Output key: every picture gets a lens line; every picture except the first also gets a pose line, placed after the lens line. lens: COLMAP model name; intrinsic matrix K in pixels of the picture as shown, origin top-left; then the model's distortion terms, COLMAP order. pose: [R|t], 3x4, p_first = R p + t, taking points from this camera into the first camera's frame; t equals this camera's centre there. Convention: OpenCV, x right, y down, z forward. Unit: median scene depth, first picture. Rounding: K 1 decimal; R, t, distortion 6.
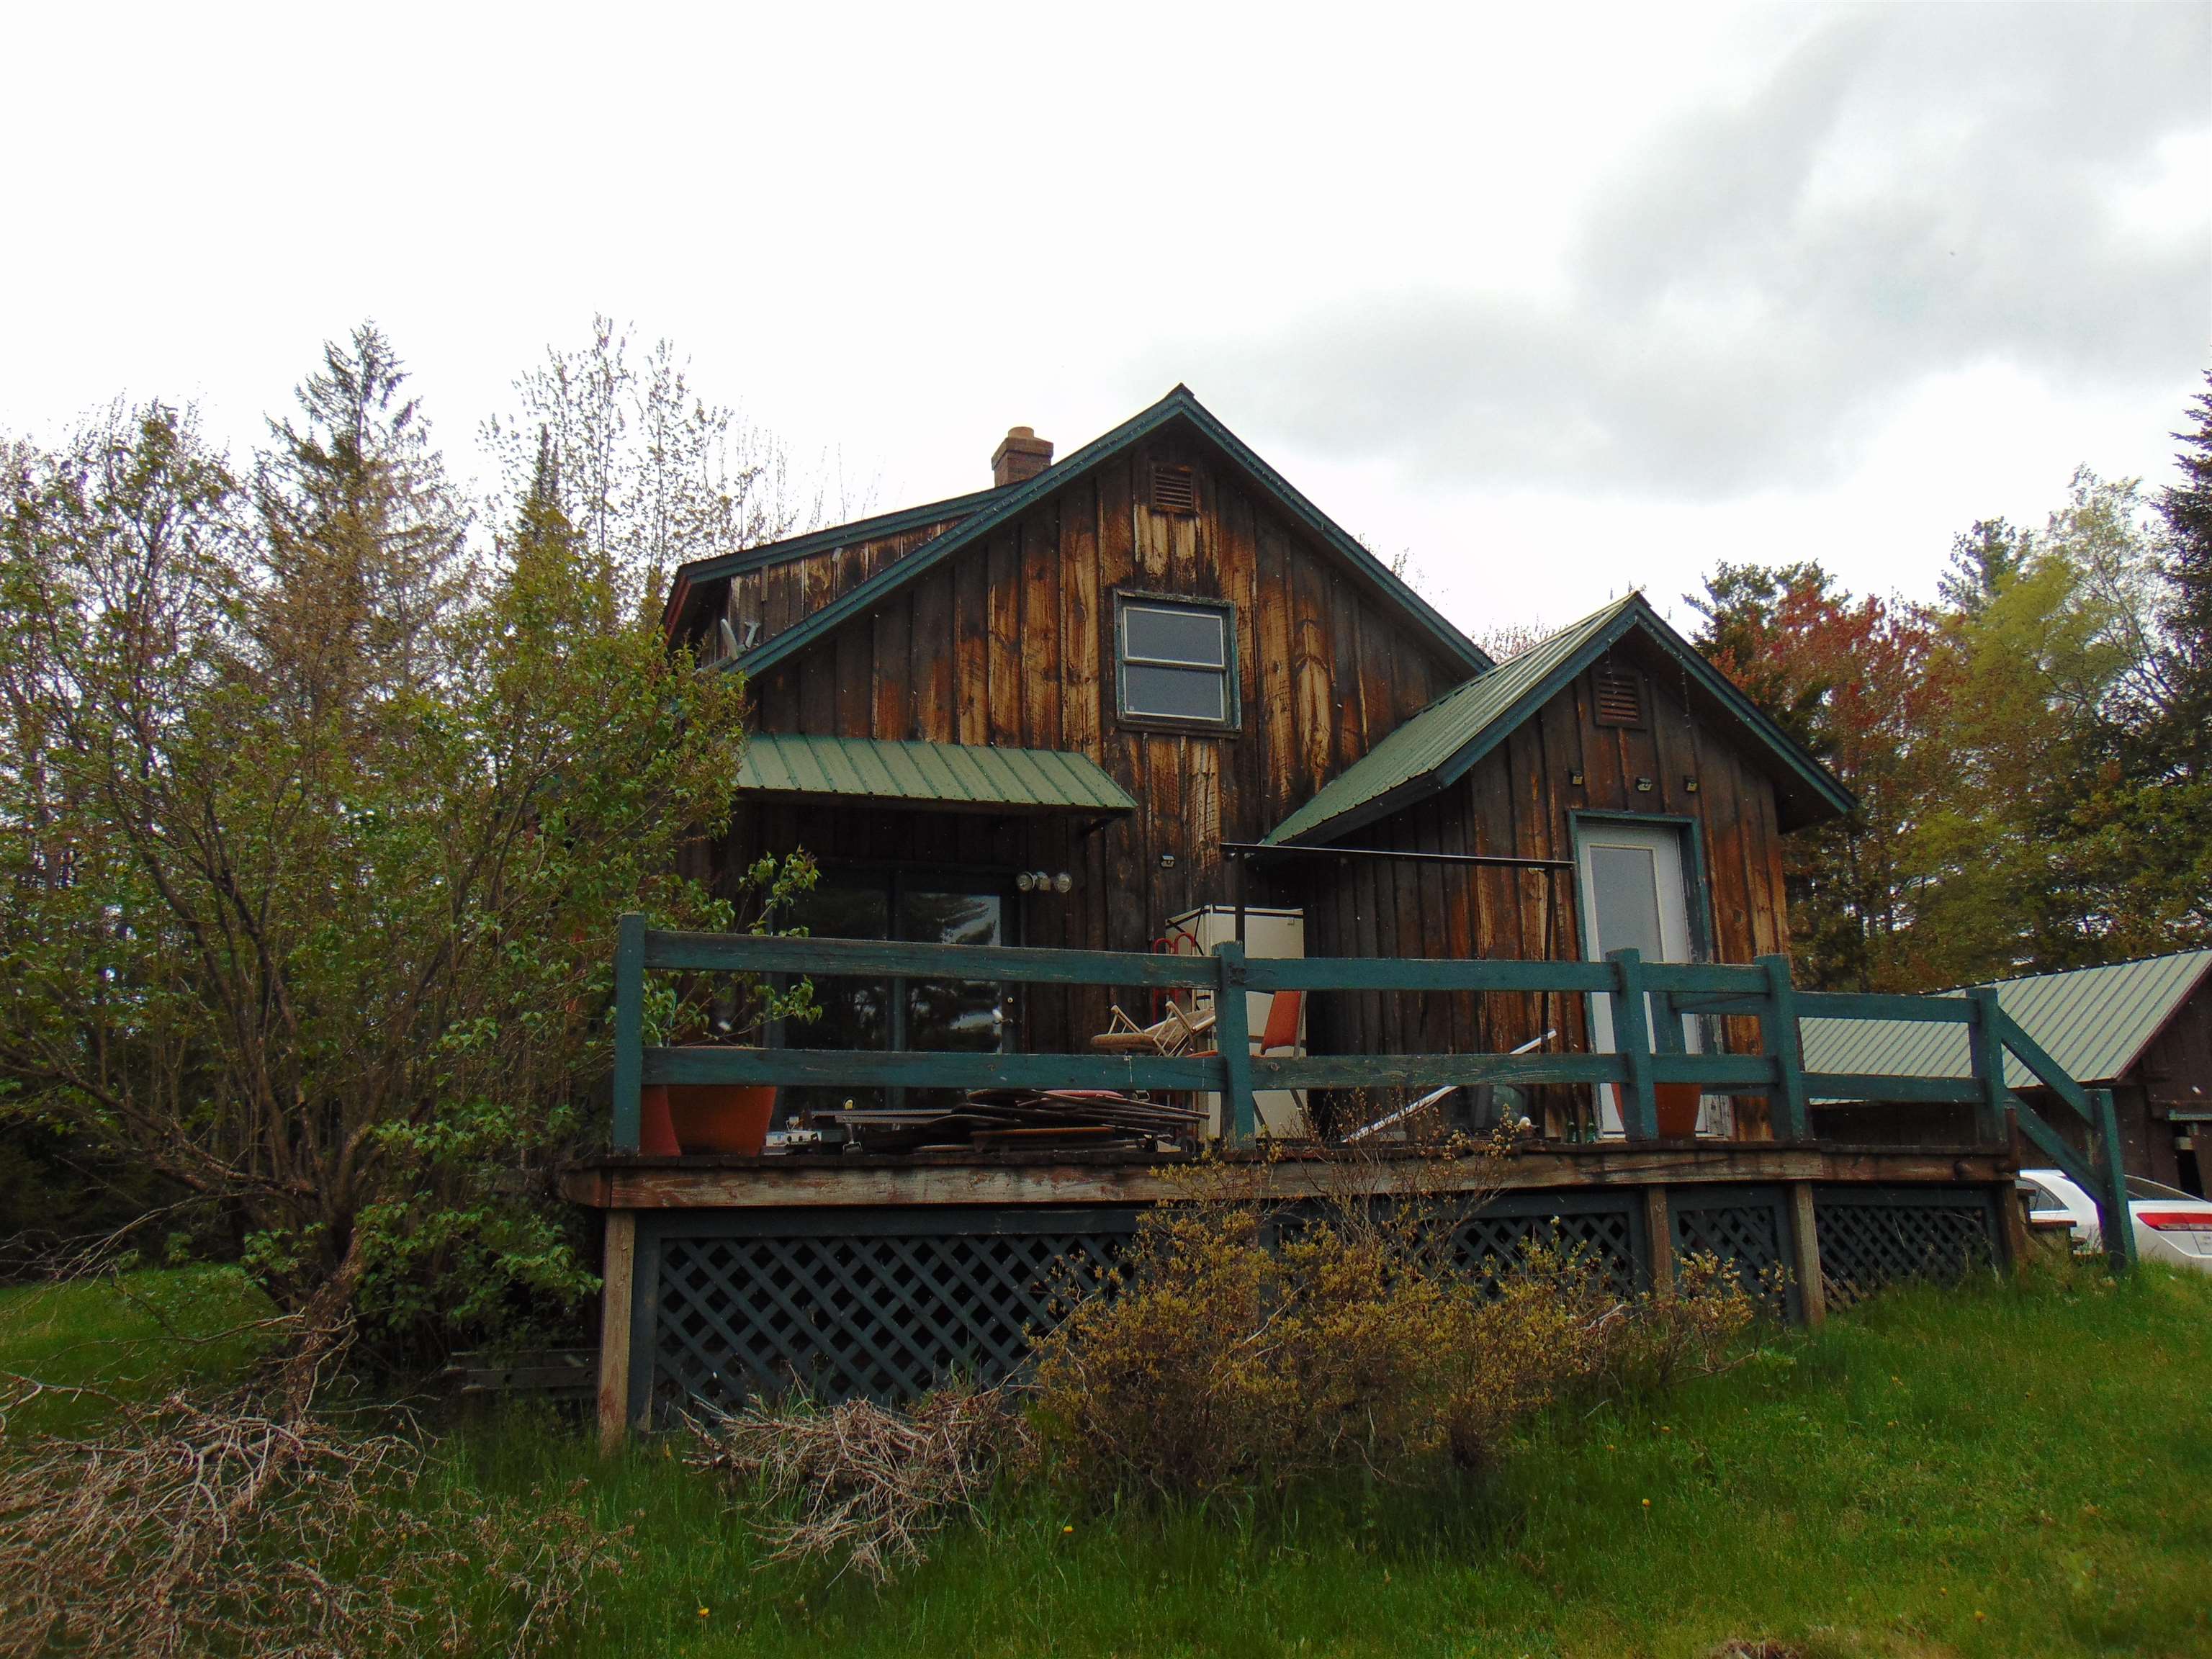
lens RADIAL K [[1624.2, 0, 1106.0], [0, 1624.2, 829.5], [0, 0, 1]] dist [-0.083610, 0.087823]
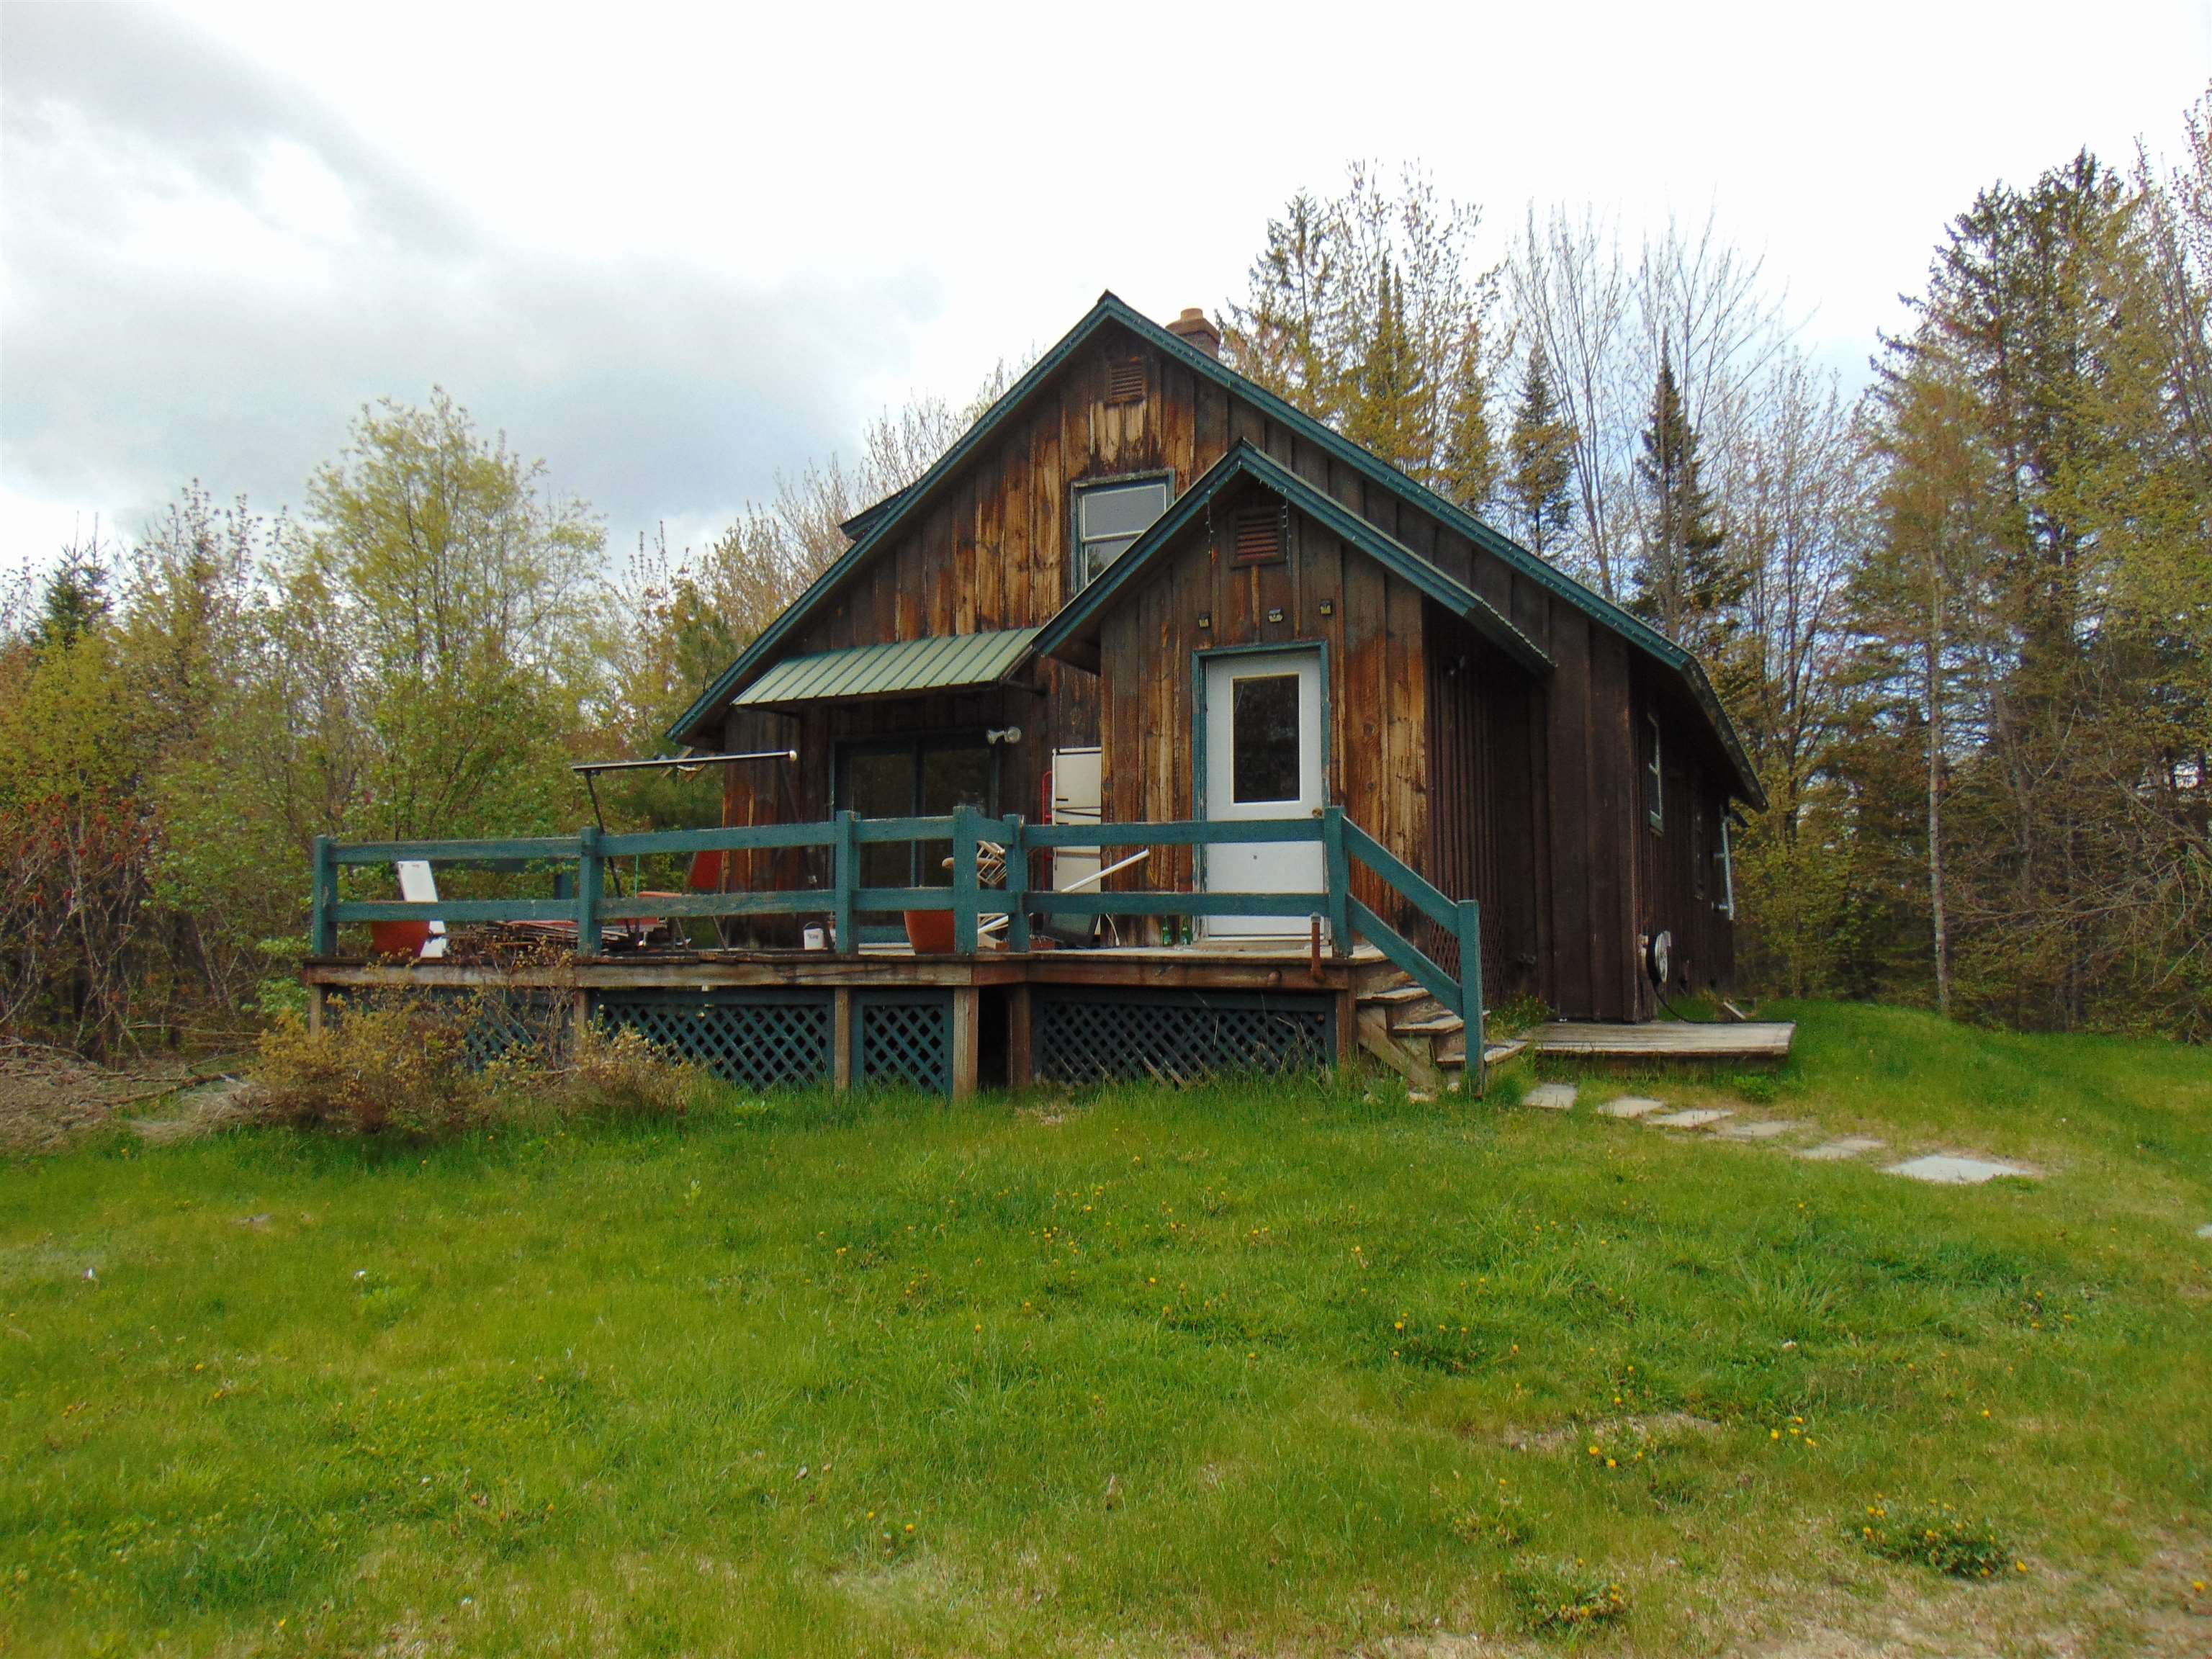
lens RADIAL K [[1624.2, 0, 1106.0], [0, 1624.2, 829.5], [0, 0, 1]] dist [-0.083610, 0.087823]
pose [[0.740148, -0.043046, -0.671065, 0.847050], [0.141467, 0.985583, 0.092808, -0.002942], [0.657395, -0.163625, 0.735566, 0.094953]]
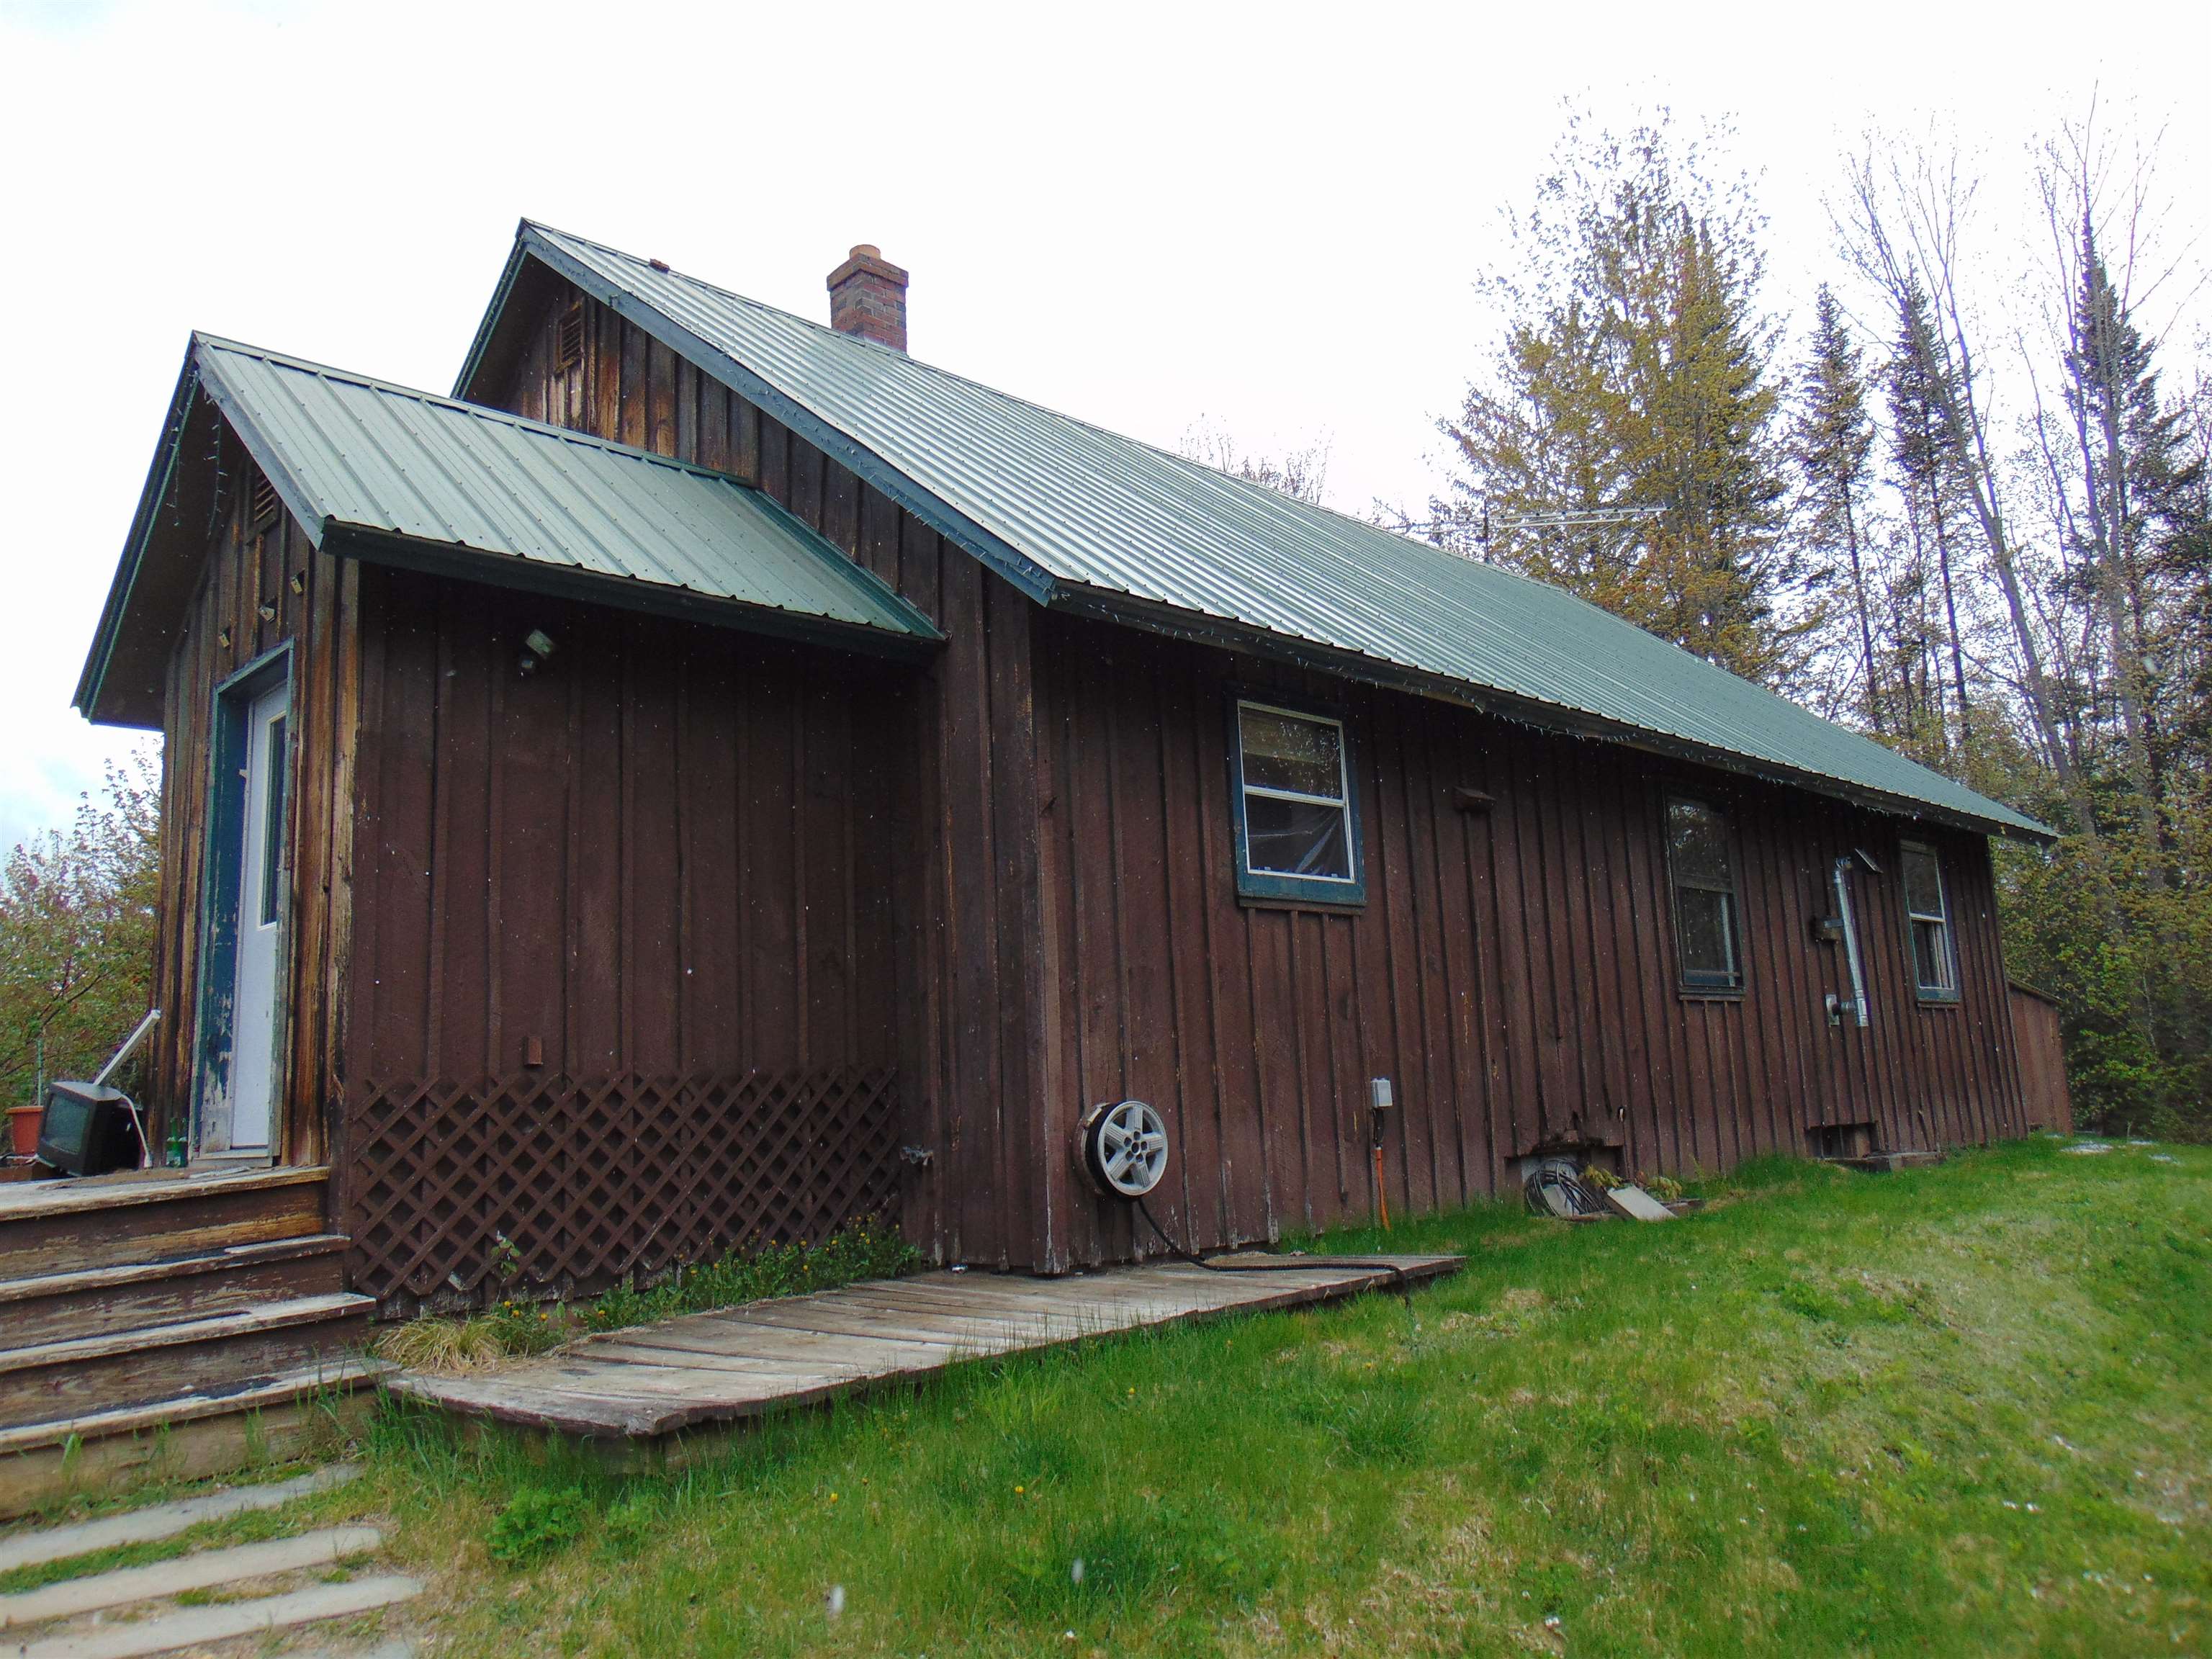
lens RADIAL K [[1624.2, 0, 1106.0], [0, 1624.2, 829.5], [0, 0, 1]] dist [-0.083610, 0.087823]
pose [[0.437024, -0.151311, -0.886632, 0.912554], [0.235669, 0.970573, -0.049474, 0.151432], [0.868027, -0.187330, 0.459823, 0.869249]]
